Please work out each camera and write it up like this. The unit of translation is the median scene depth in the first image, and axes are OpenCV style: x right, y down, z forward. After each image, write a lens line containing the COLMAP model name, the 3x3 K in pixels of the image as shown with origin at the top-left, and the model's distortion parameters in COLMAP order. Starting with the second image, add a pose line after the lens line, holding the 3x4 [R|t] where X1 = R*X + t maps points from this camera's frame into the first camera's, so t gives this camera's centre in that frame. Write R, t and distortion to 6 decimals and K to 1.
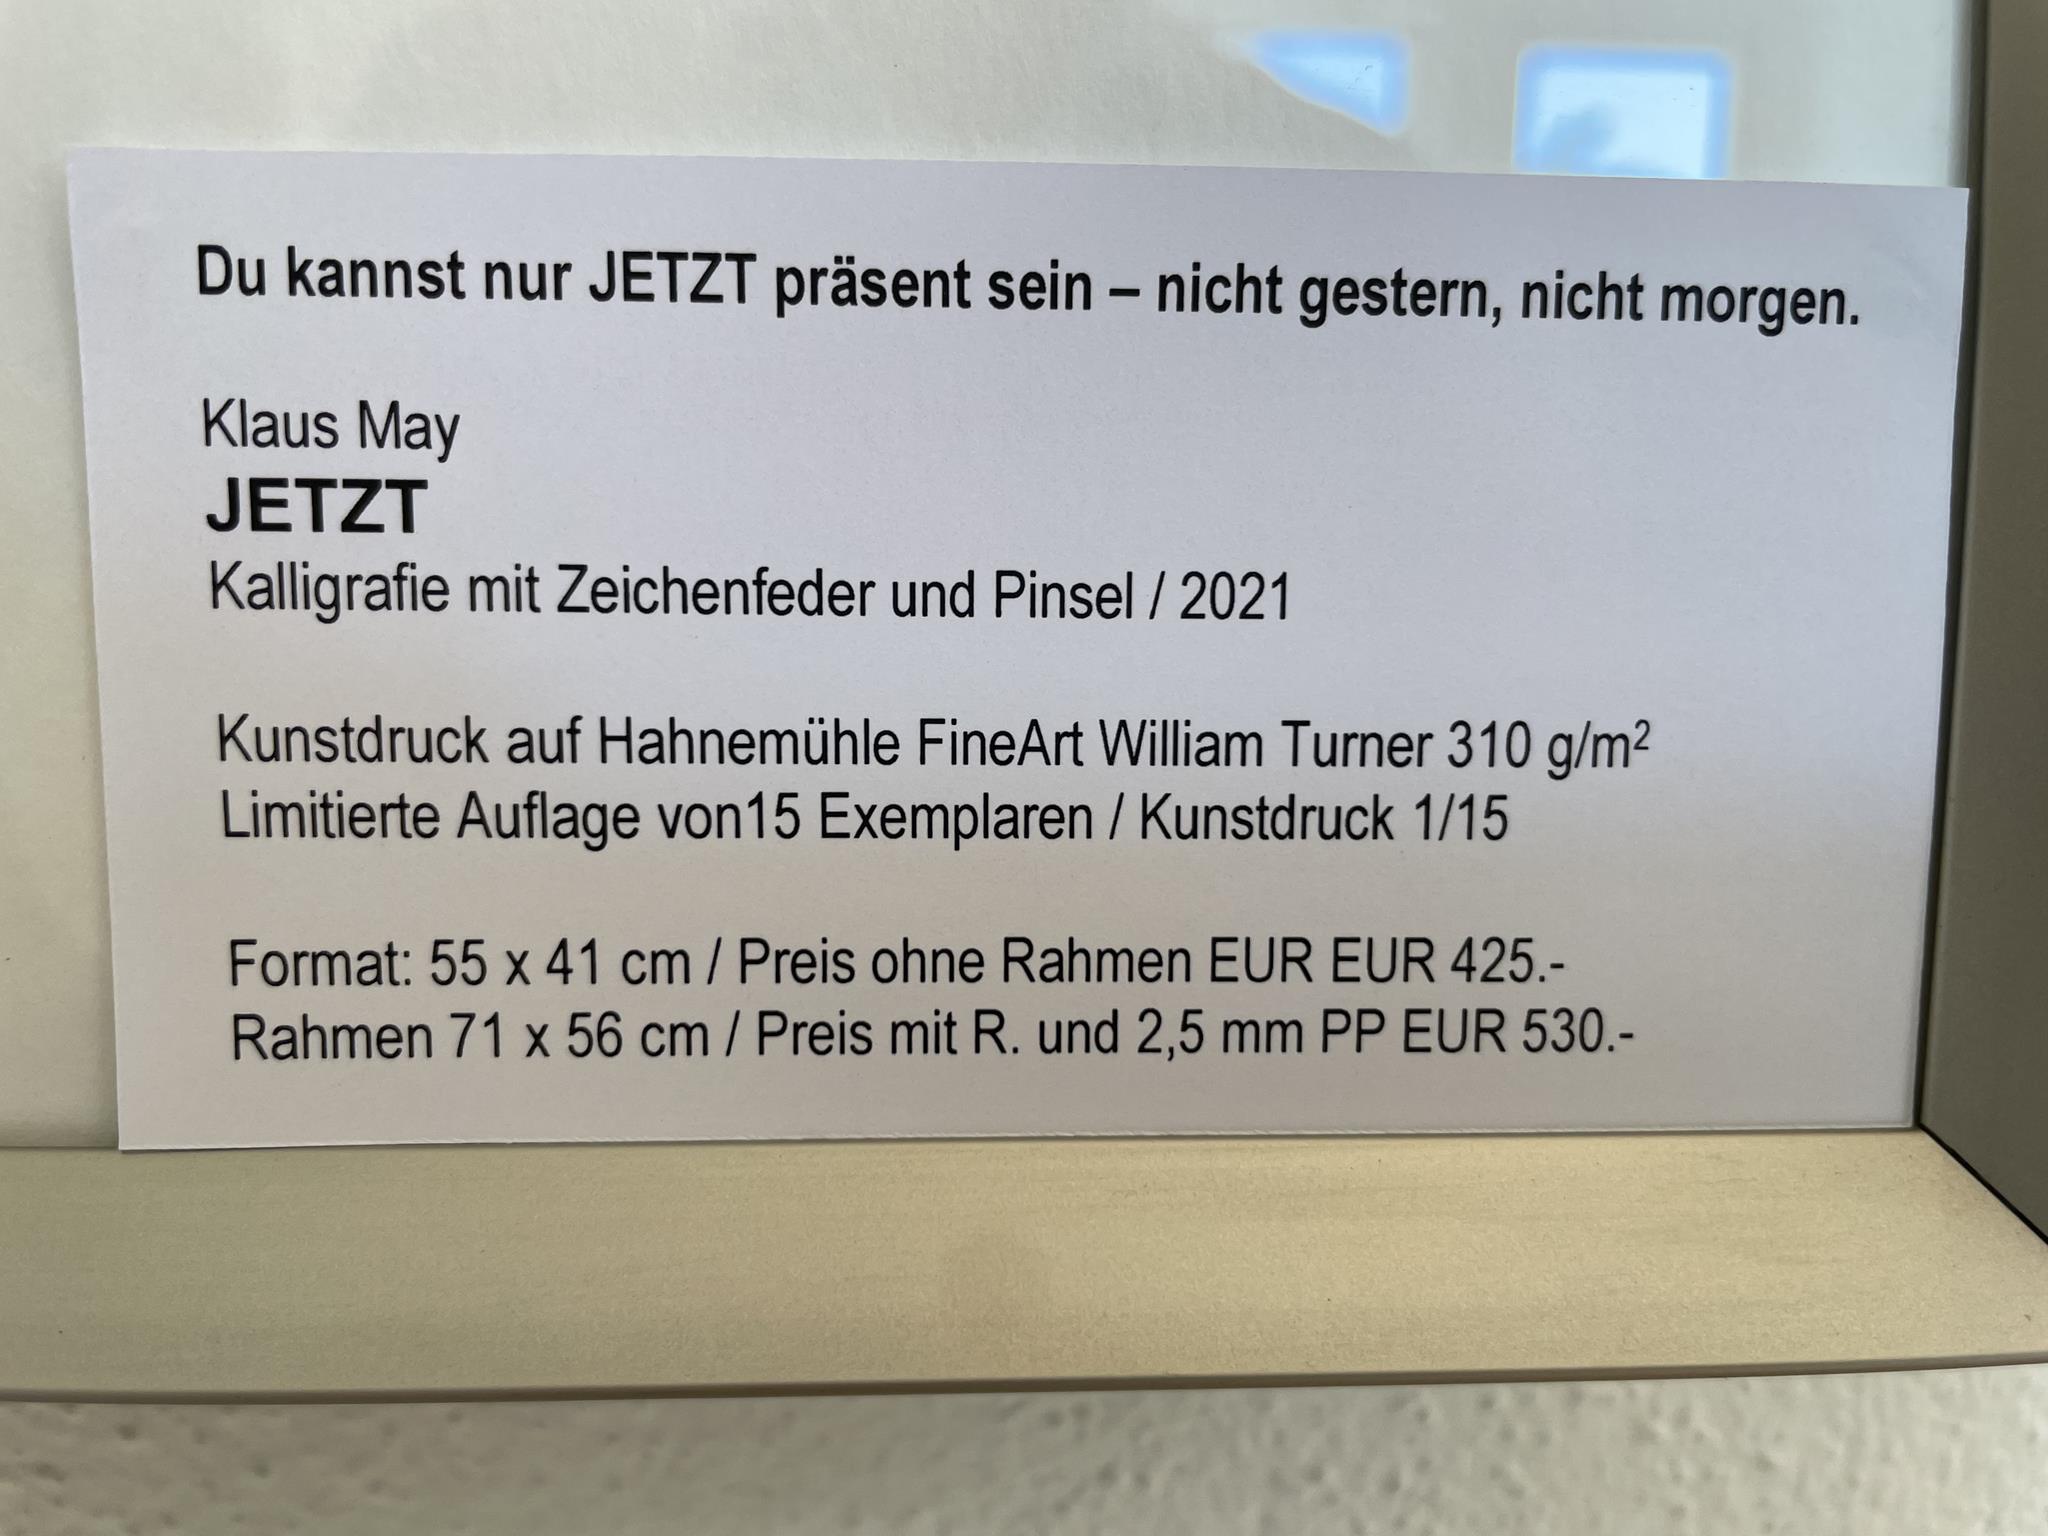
lens RADIAL K [[1545.6, 0, 1026.1], [0, 1545.6, 769.4], [0, 0, 1]] dist [0.022290, -0.002795]
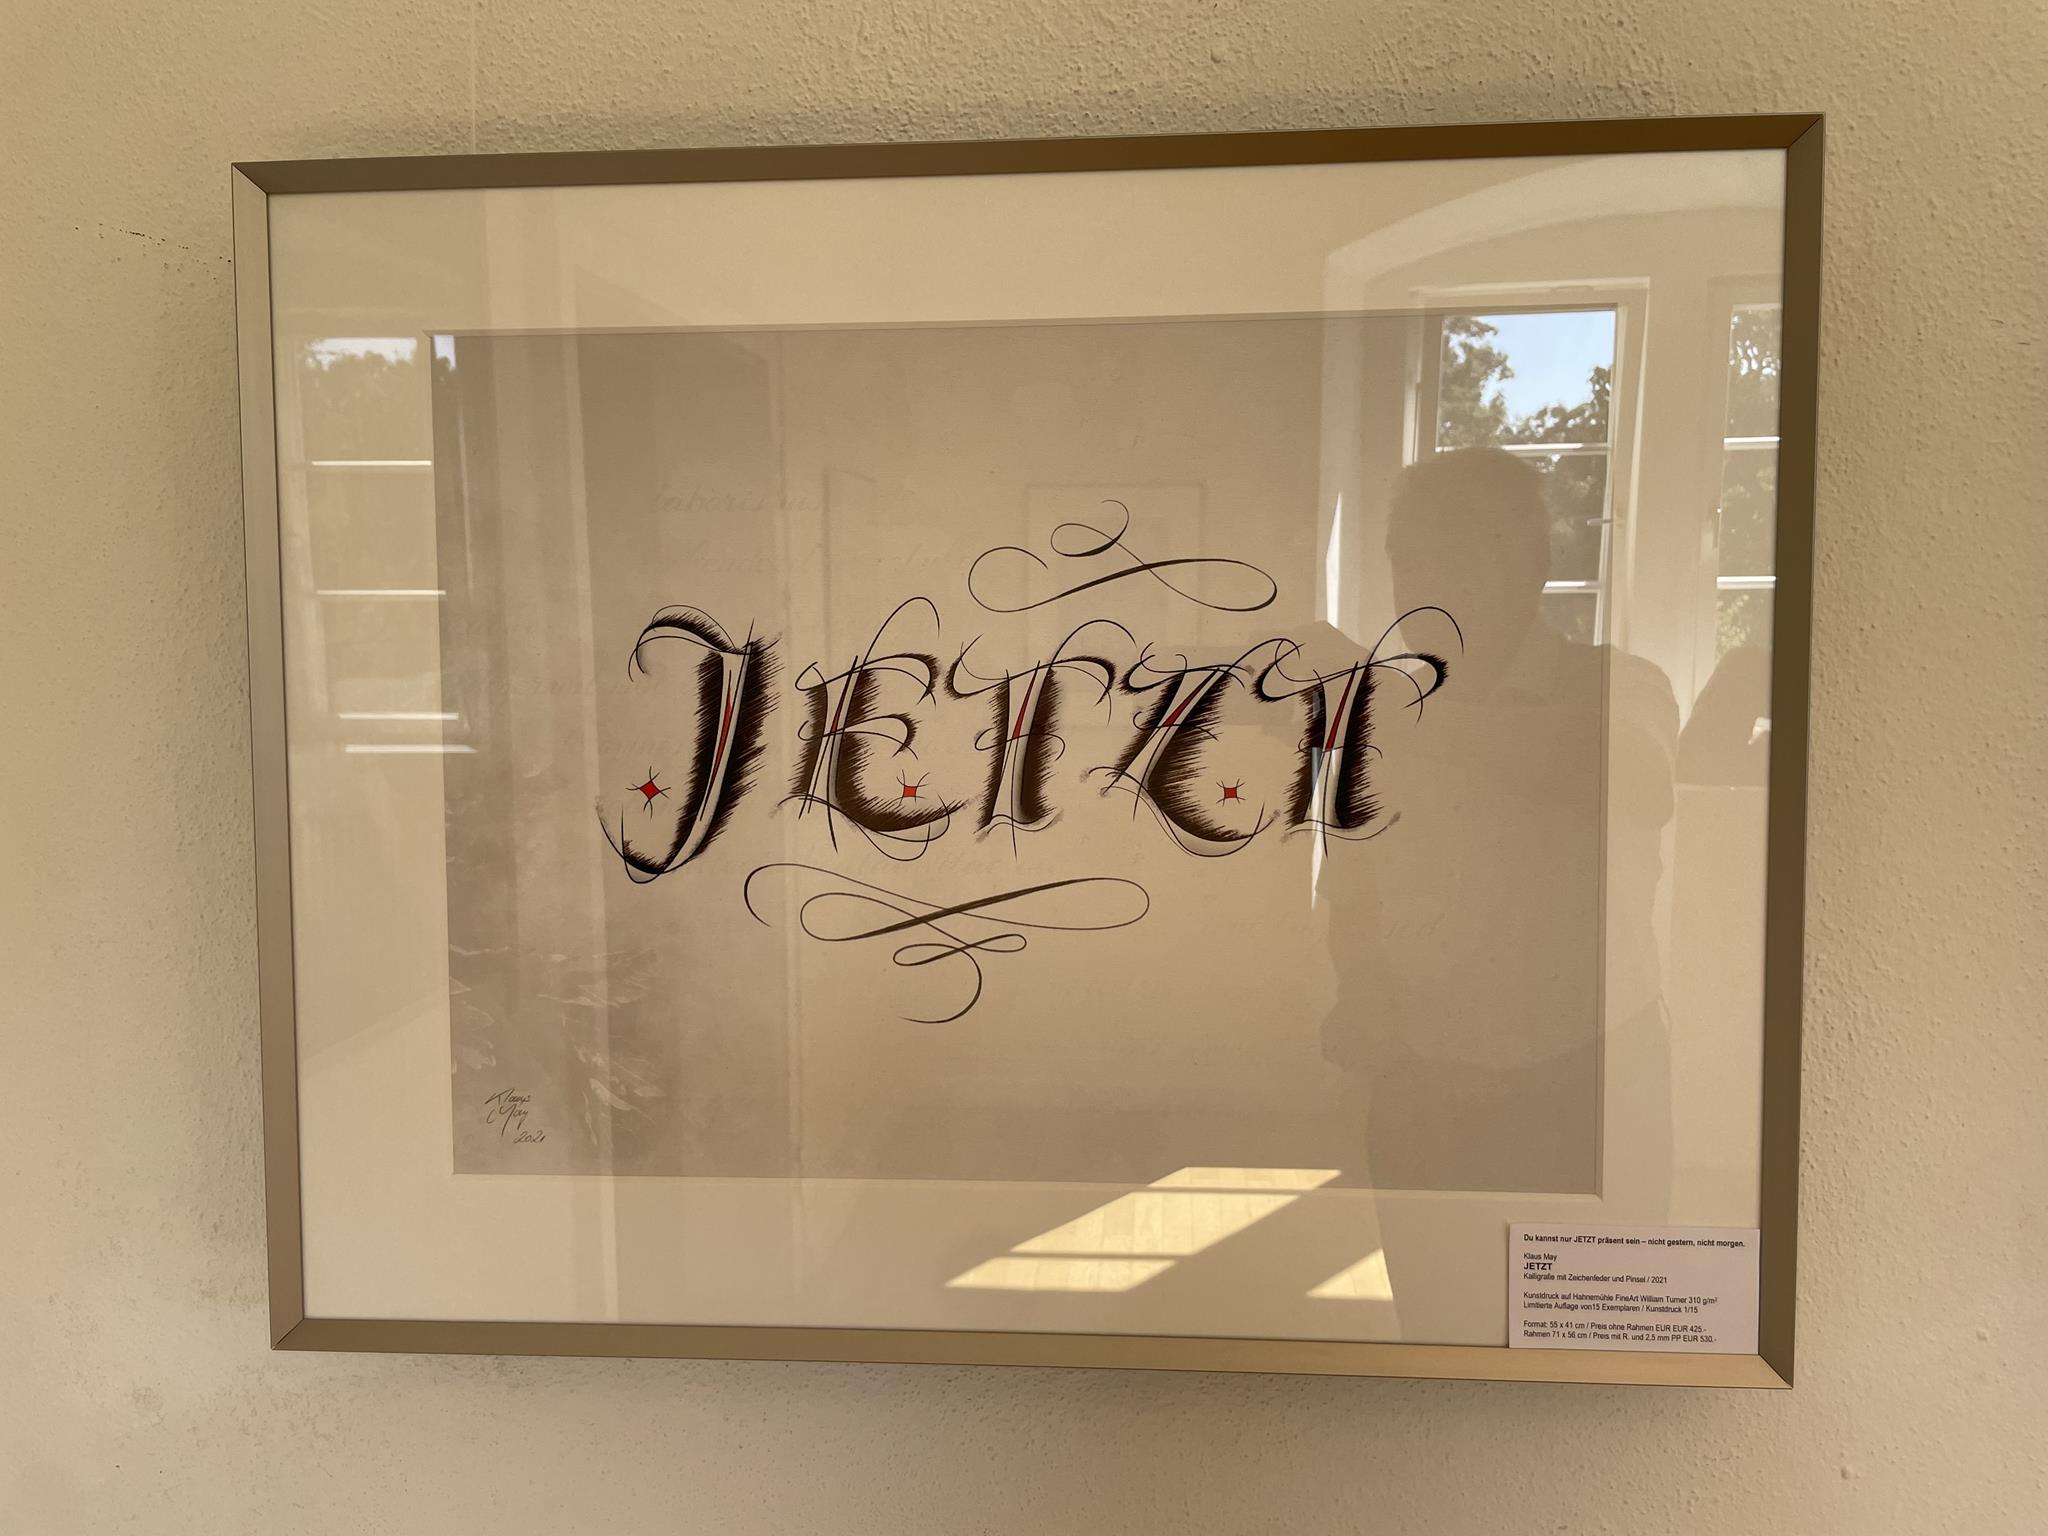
lens RADIAL K [[1545.6, 0, 1020.9], [0, 1545.6, 766.9], [0, 0, 1]] dist [0.022290, -0.002795]
pose [[0.992457, -0.005184, -0.122483, -2.026247], [-0.000581, 0.998896, -0.046982, -2.268058], [0.122591, 0.046699, 0.991358, -7.069996]]
